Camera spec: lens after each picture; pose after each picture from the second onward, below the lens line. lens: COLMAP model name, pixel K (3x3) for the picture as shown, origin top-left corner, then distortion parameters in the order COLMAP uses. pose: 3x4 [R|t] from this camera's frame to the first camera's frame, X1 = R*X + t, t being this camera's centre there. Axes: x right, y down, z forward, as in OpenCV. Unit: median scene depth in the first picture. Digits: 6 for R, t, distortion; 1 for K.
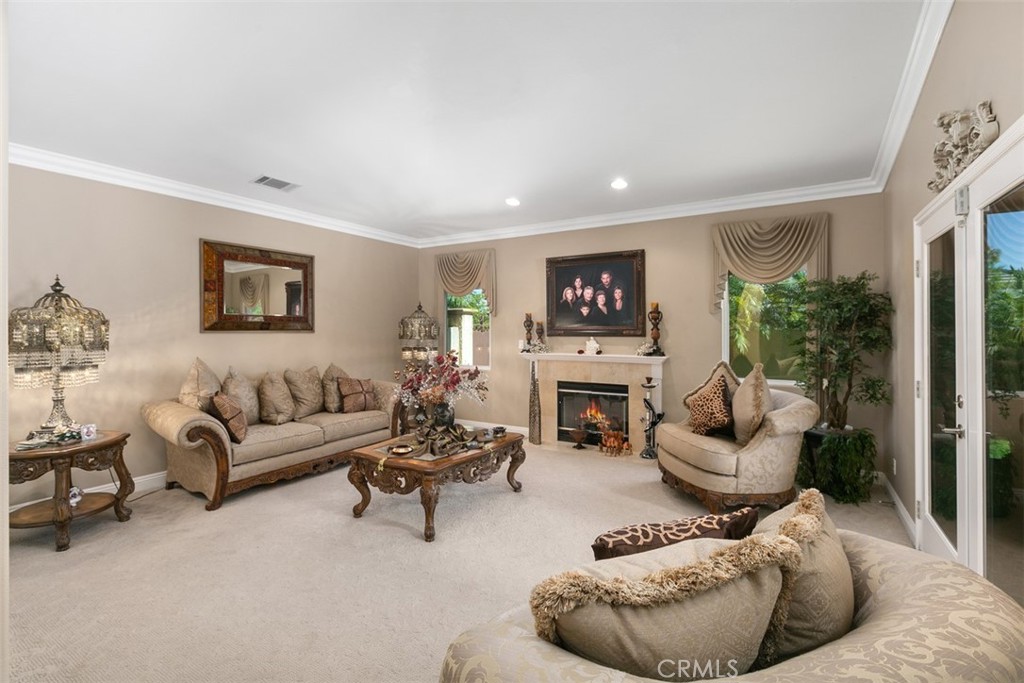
lens RADIAL K [[454.0, 0, 513.7], [0, 454.0, 326.0], [0, 0, 1]] dist [-0.047353, -0.000037]
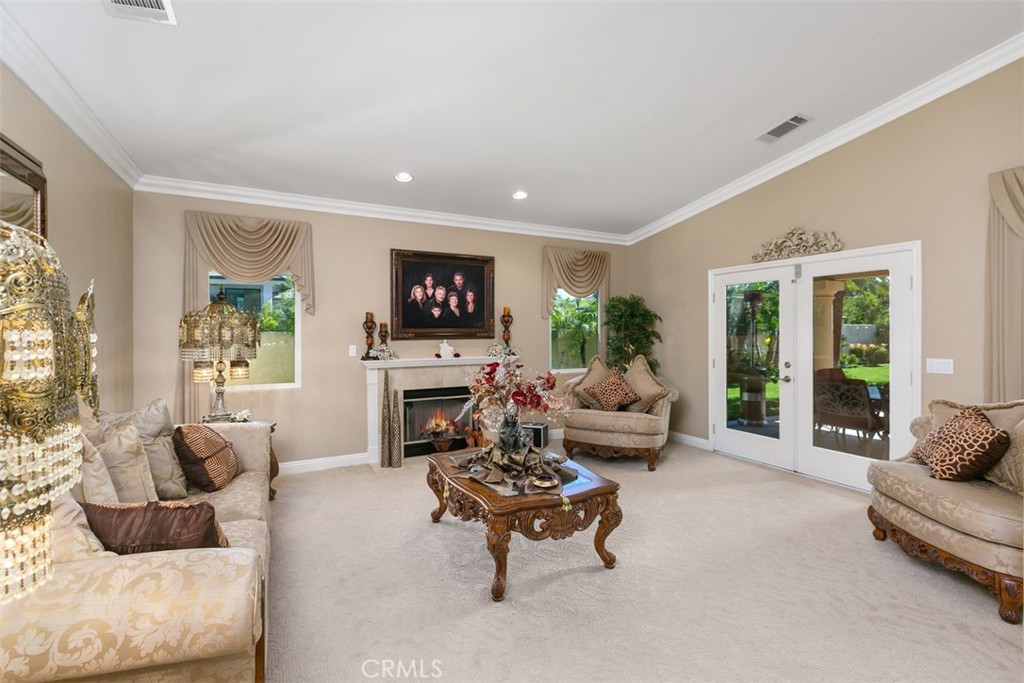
lens RADIAL K [[464.7, 0, 512.3], [0, 464.7, 325.4], [0, 0, 1]] dist [0.001134, 0.000140]
pose [[0.507888, 0.008463, 0.861382, -0.598372], [-0.005535, 0.999963, -0.006561, -0.000219], [-0.861405, -0.001436, 0.507916, 0.377202]]
